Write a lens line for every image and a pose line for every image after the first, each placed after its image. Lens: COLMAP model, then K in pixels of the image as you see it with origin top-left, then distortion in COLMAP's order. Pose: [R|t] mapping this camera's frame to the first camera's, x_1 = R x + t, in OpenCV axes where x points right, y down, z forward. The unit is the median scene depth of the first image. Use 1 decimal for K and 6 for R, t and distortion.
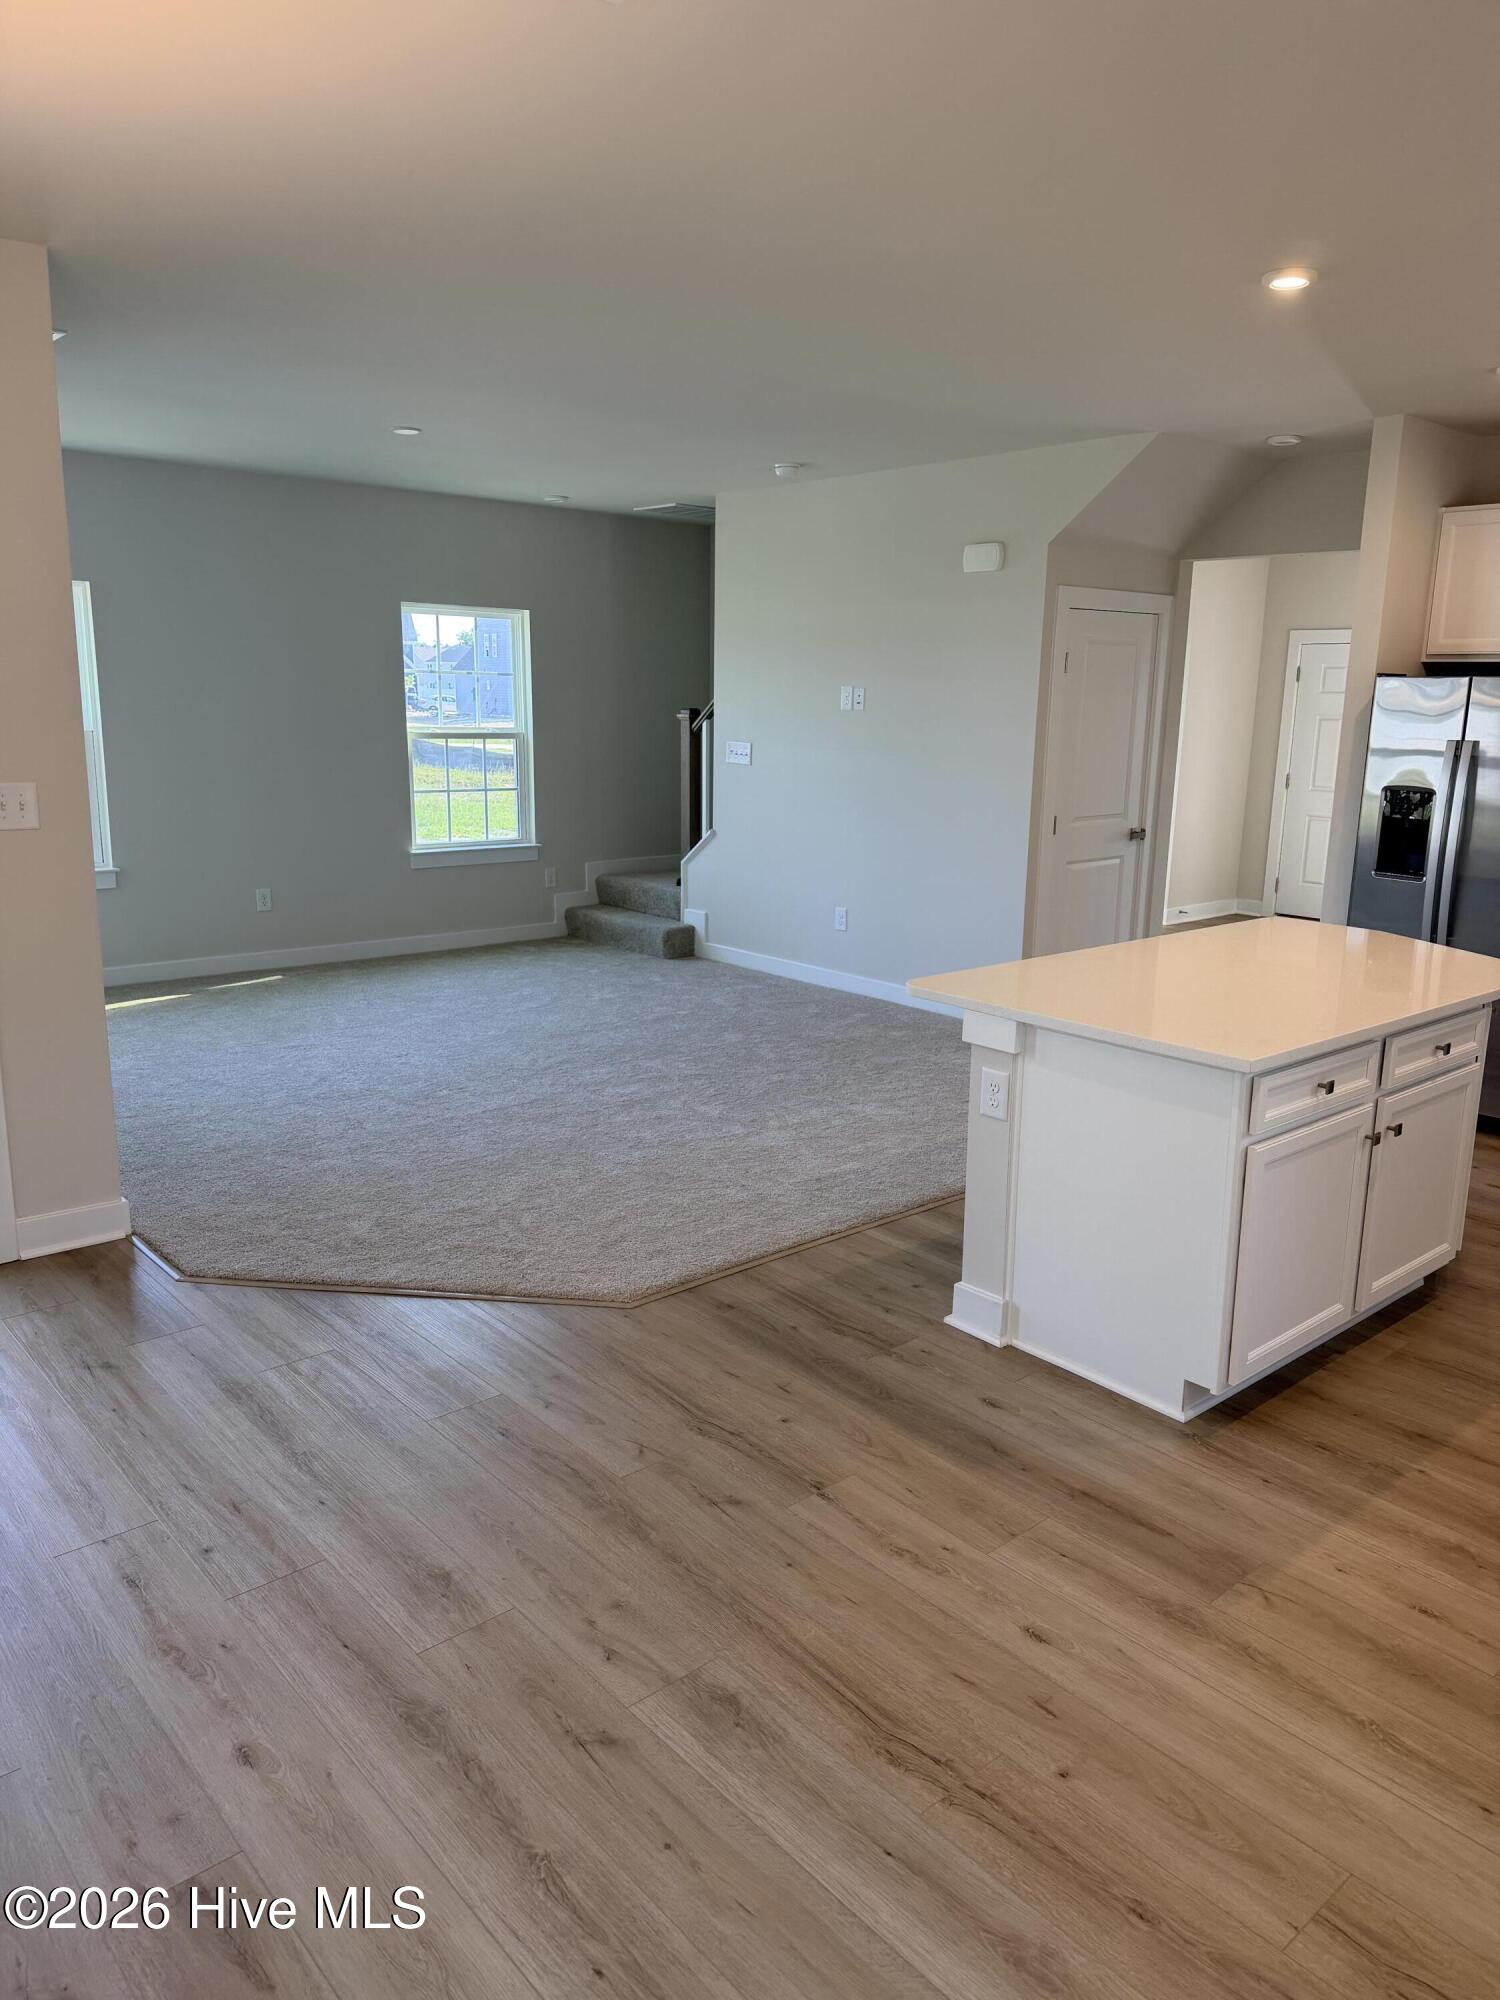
lens RADIAL K [[1394.3, 0, 749.1], [0, 1394.3, 1006.1], [0, 0, 1]] dist [0.006741, -0.006484]
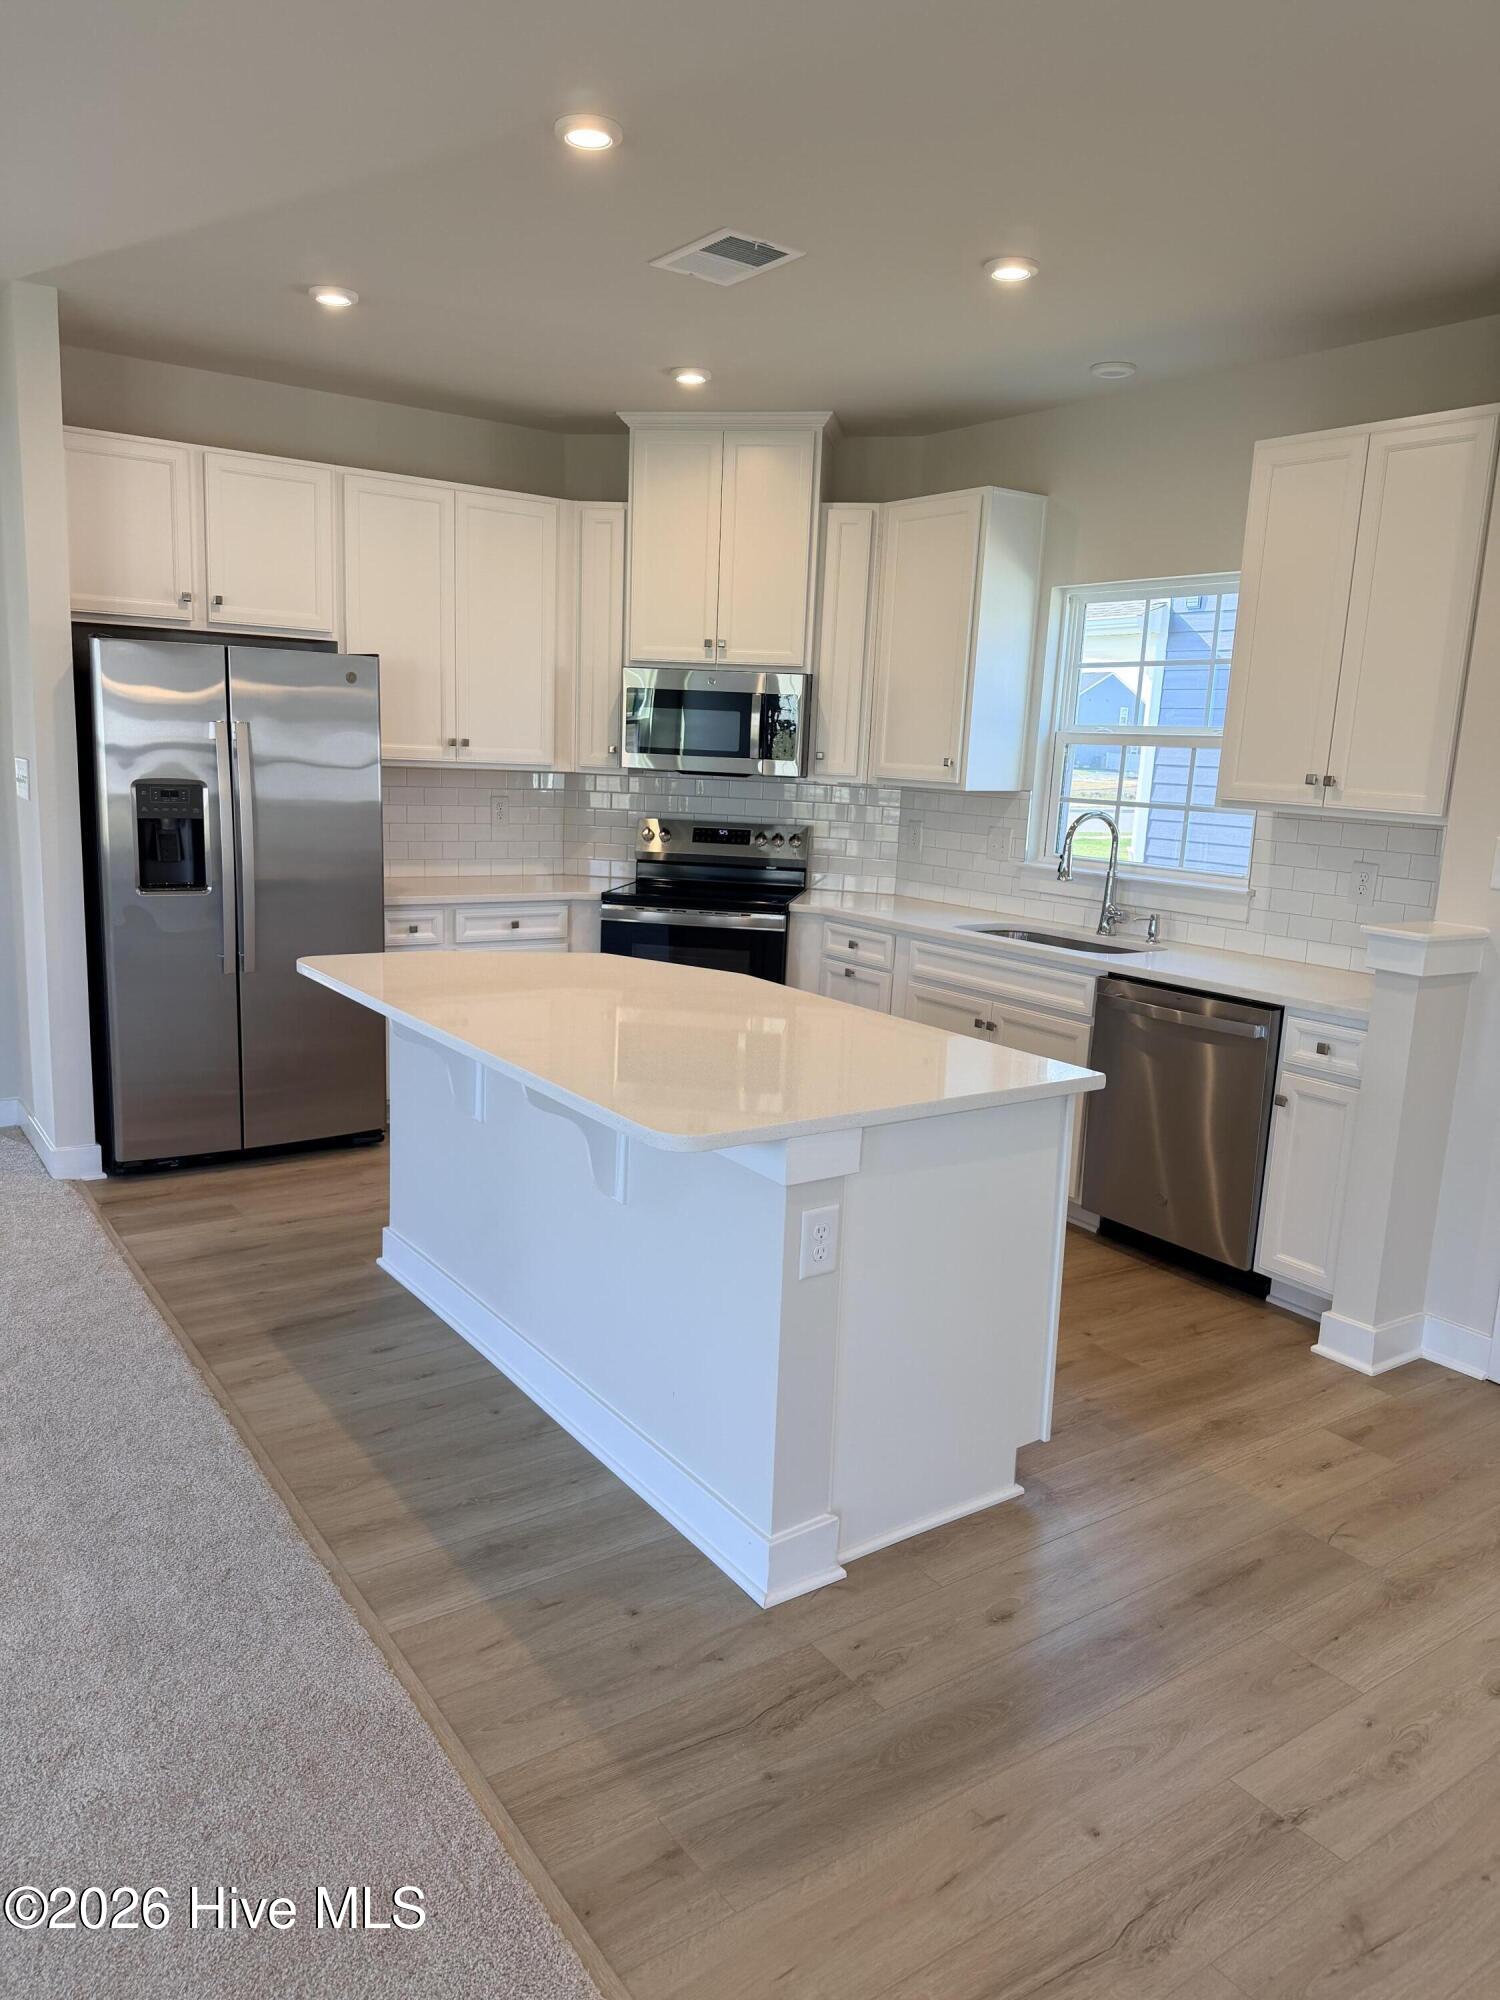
lens RADIAL K [[1394.3, 0, 750.9], [0, 1394.3, 999.7], [0, 0, 1]] dist [0.006741, -0.006484]
pose [[0.099271, -0.201028, 0.974542, -0.544046], [0.172088, 0.968091, 0.182168, -0.217245], [-0.980067, 0.149623, 0.130698, 1.031999]]
